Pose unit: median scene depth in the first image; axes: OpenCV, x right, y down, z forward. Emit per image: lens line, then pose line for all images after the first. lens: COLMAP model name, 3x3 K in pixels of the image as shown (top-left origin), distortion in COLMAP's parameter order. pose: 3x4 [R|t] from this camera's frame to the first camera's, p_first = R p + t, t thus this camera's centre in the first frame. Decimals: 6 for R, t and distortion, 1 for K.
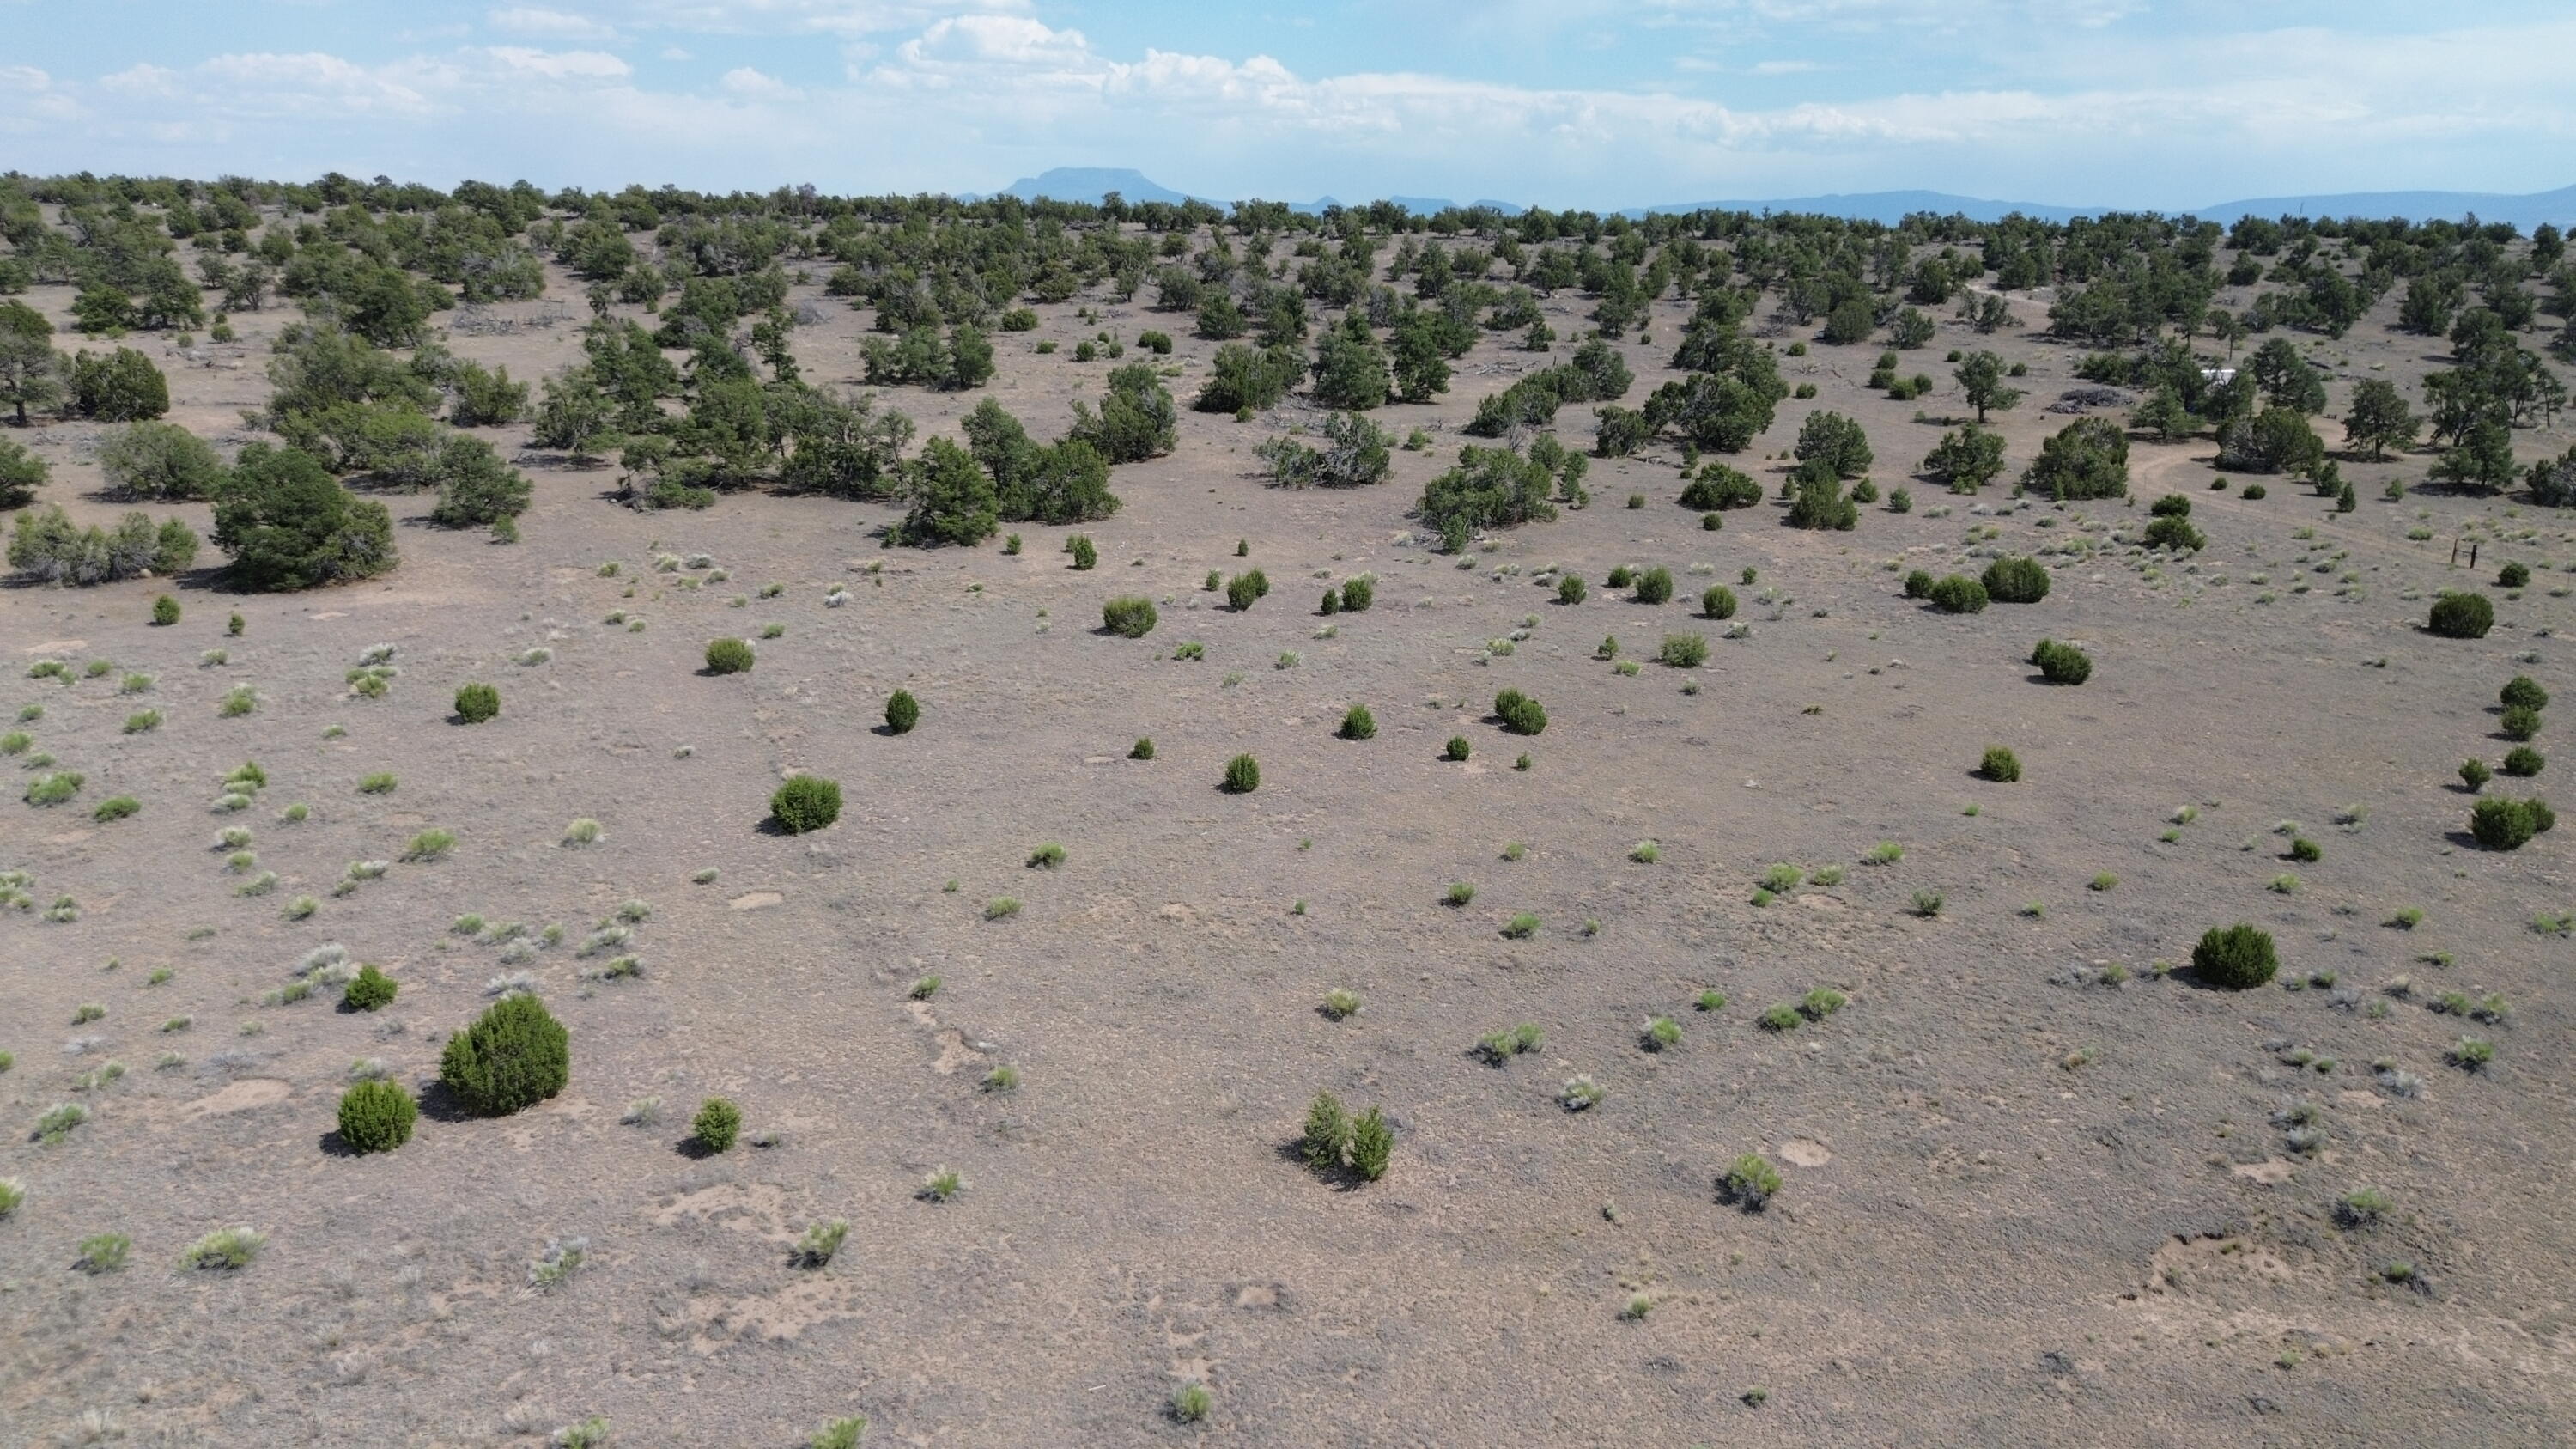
lens RADIAL K [[1757.1, 0, 1288.0], [0, 1757.1, 724.5], [0, 0, 1]] dist [0.034232, -0.017342]
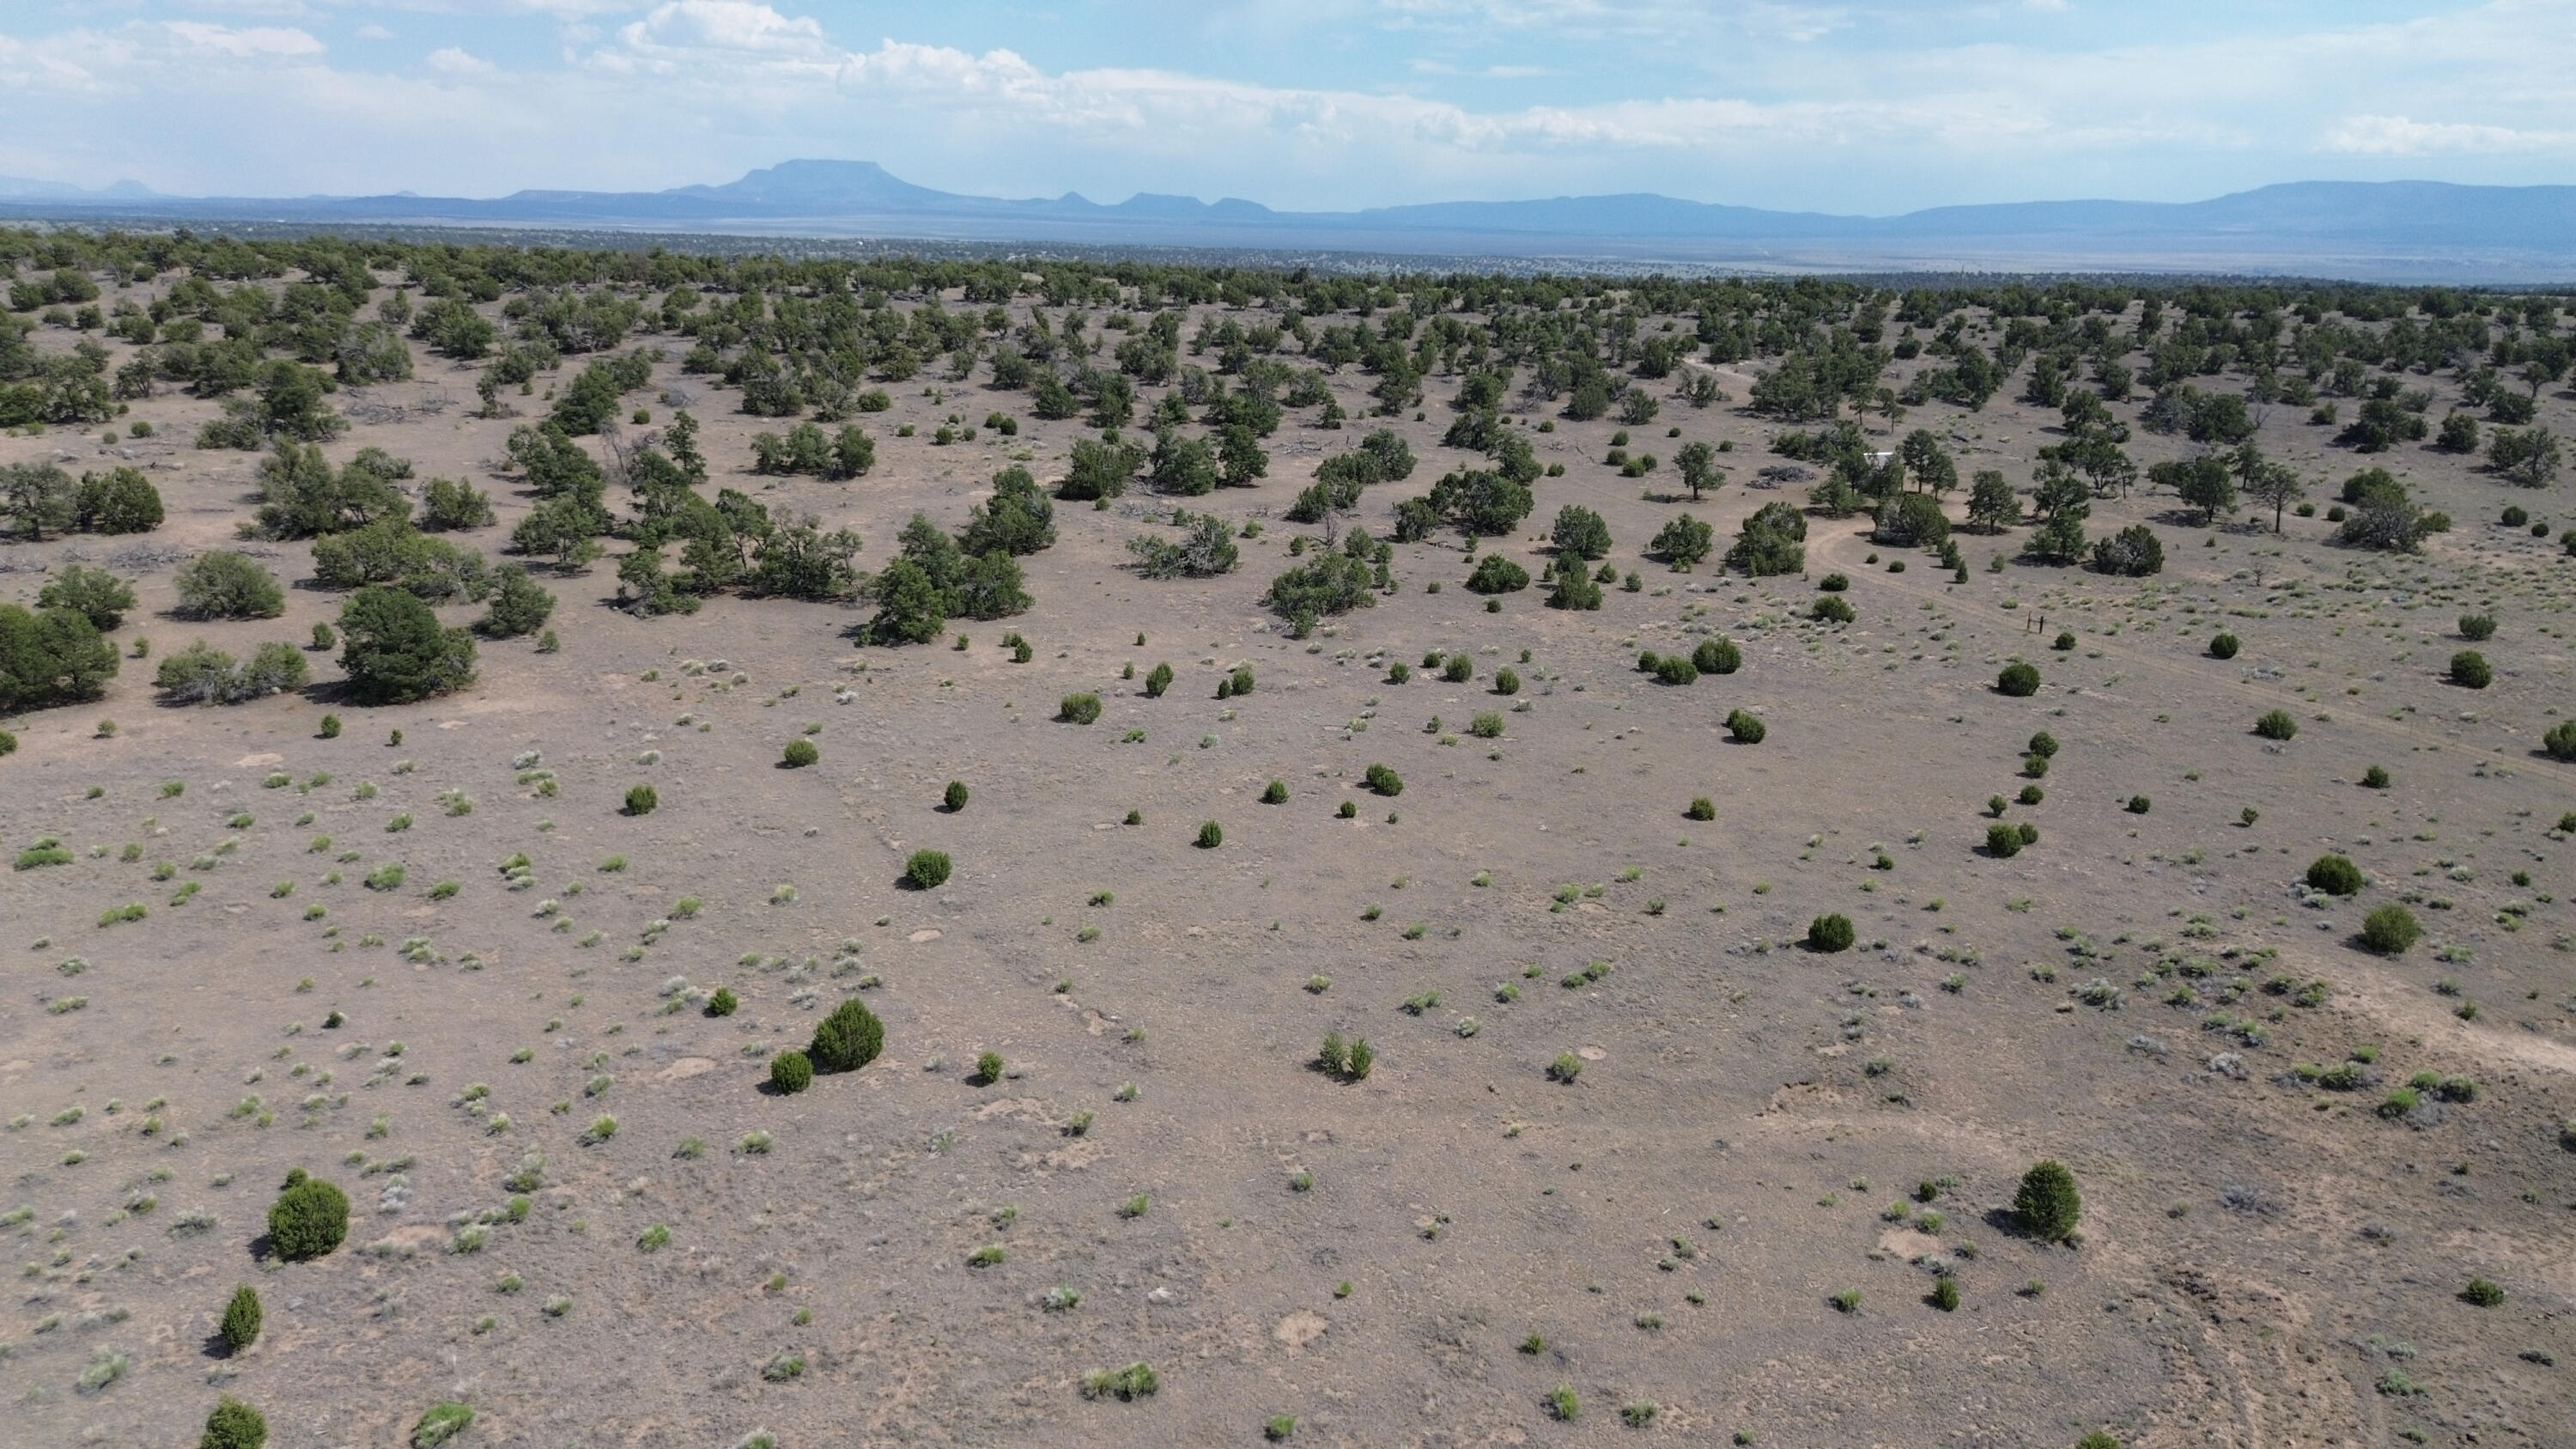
lens RADIAL K [[1838.3, 0, 1288.0], [0, 1838.3, 724.5], [0, 0, 1]] dist [0.090932, -0.108792]
pose [[0.989002, -0.025396, 0.145704, -0.111076], [0.024322, 0.999662, 0.009145, -0.046290], [-0.145887, -0.005501, 0.989286, -0.323518]]
